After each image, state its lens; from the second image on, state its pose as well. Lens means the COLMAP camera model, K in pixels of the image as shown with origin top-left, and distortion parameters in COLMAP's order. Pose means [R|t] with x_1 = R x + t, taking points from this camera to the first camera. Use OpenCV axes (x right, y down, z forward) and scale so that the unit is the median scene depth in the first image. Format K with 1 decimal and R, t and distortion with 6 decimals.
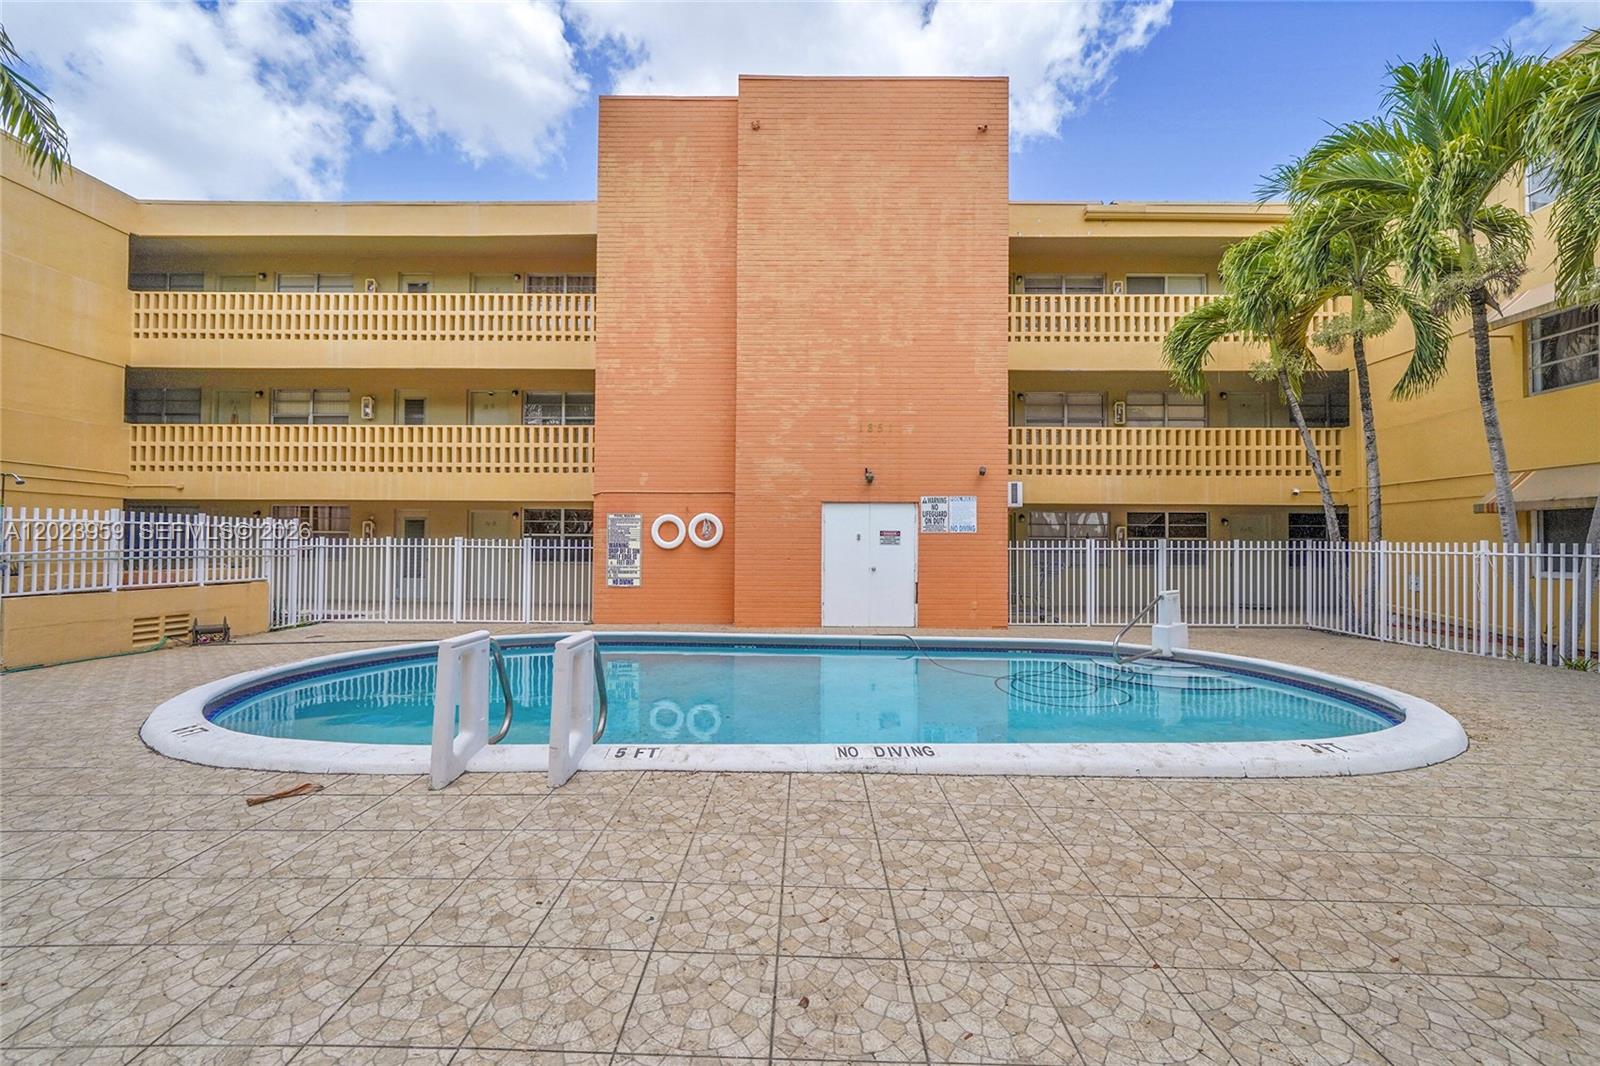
lens RADIAL K [[666.2, 0, 800.9], [0, 666.2, 535.7], [0, 0, 1]] dist [-0.003569, 0.000050]
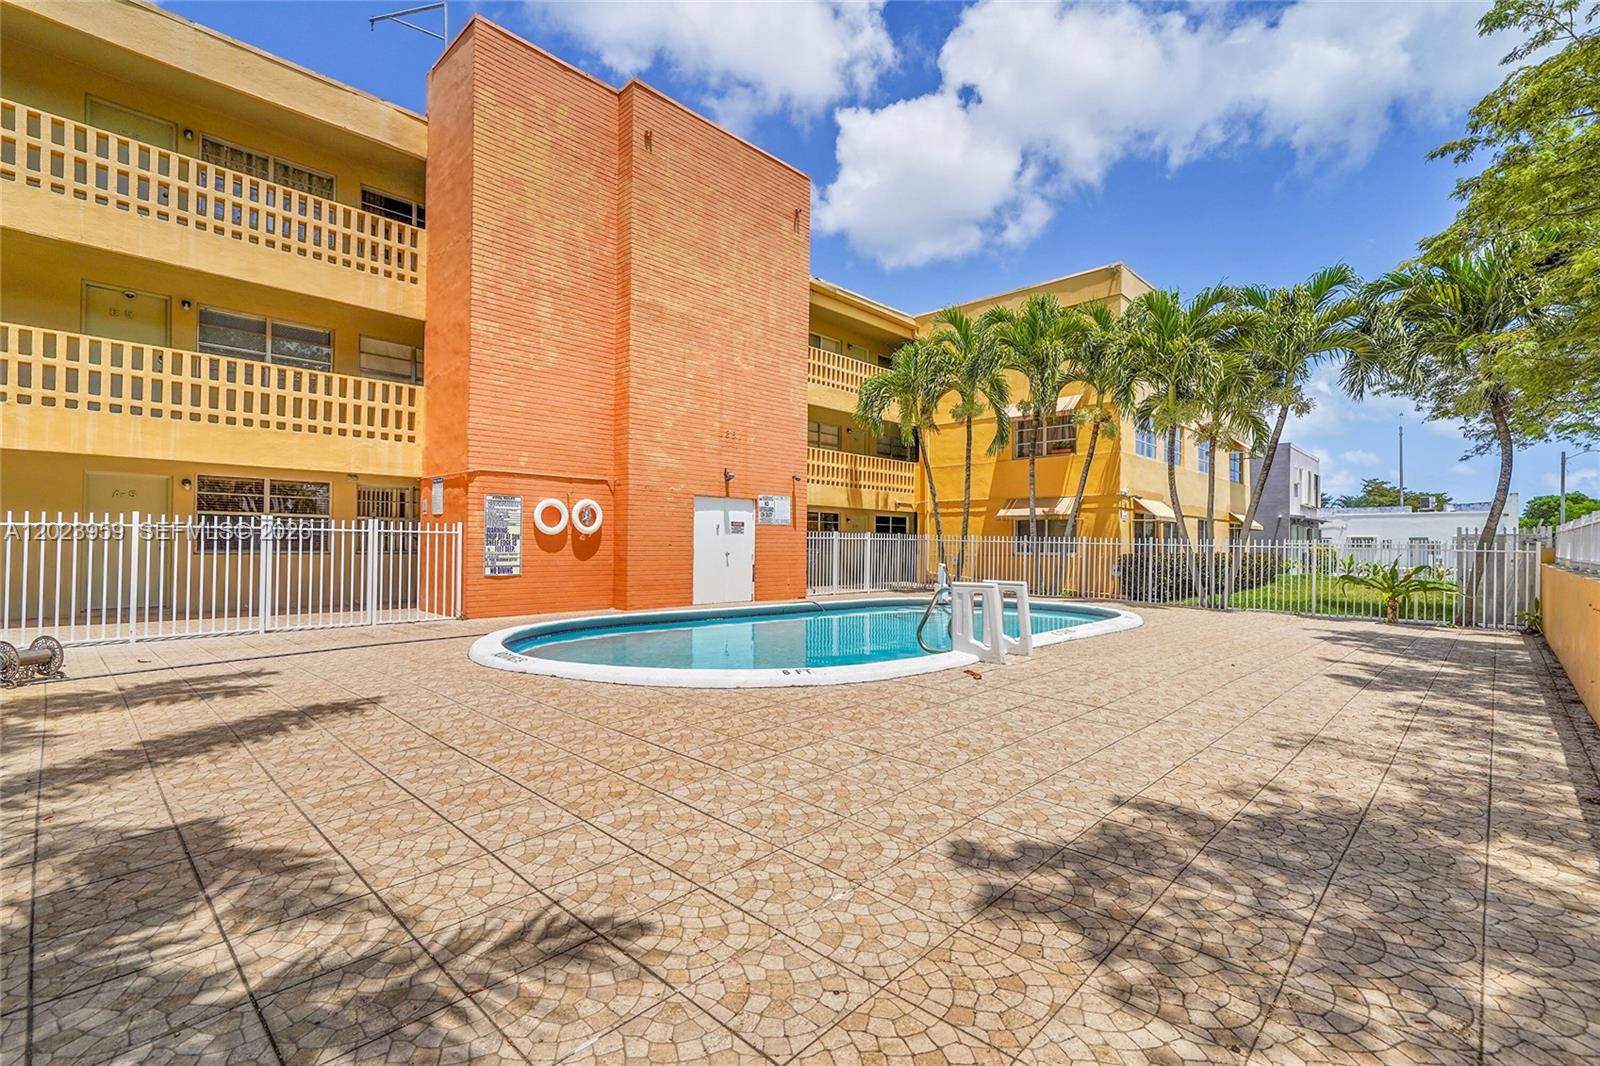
lens RADIAL K [[713.3, 0, 806.9], [0, 713.3, 540.6], [0, 0, 1]] dist [0.000593, 0.000258]
pose [[0.681172, 0.005799, 0.732100, -0.716592], [-0.021502, 0.999696, 0.012087, 0.007939], [-0.731808, -0.023975, 0.681089, 0.031533]]
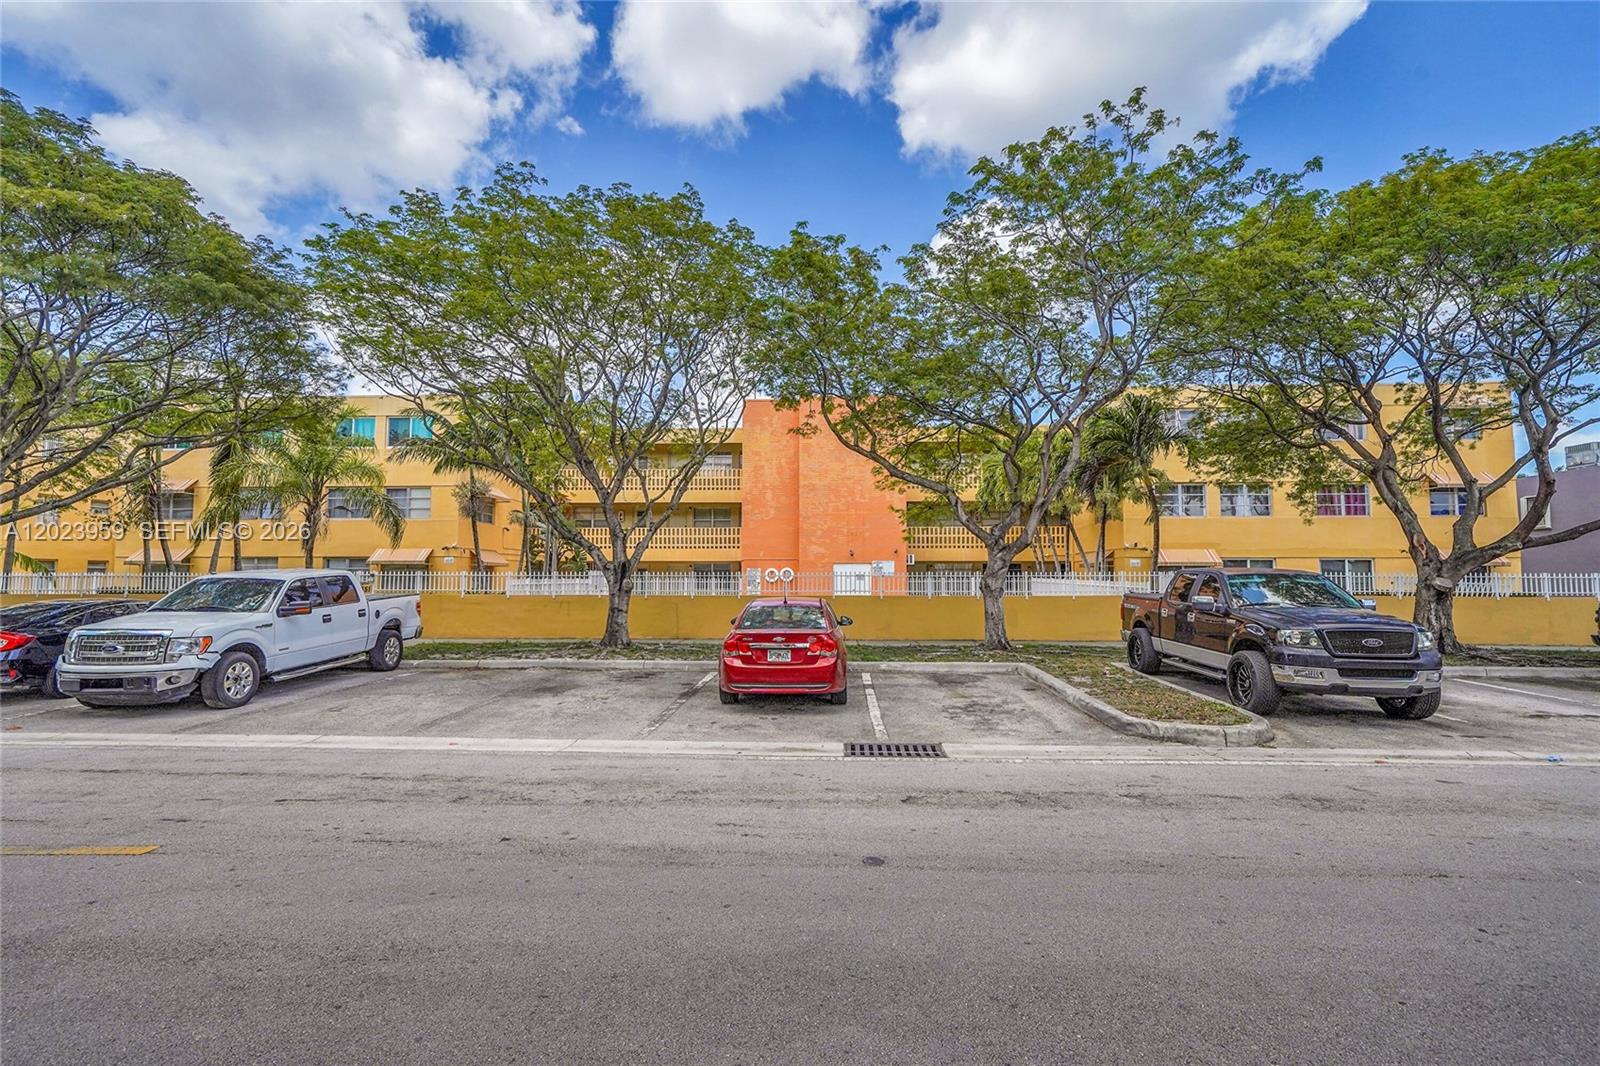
lens RADIAL K [[734.6, 0, 786.6], [0, 734.6, 545.3], [0, 0, 1]] dist [-0.010529, 0.000081]
pose [[0.998640, -0.006591, -0.051717, -0.000523], [0.006702, 0.999976, 0.001985, -0.125405], [0.051703, -0.002329, 0.998660, -1.802560]]
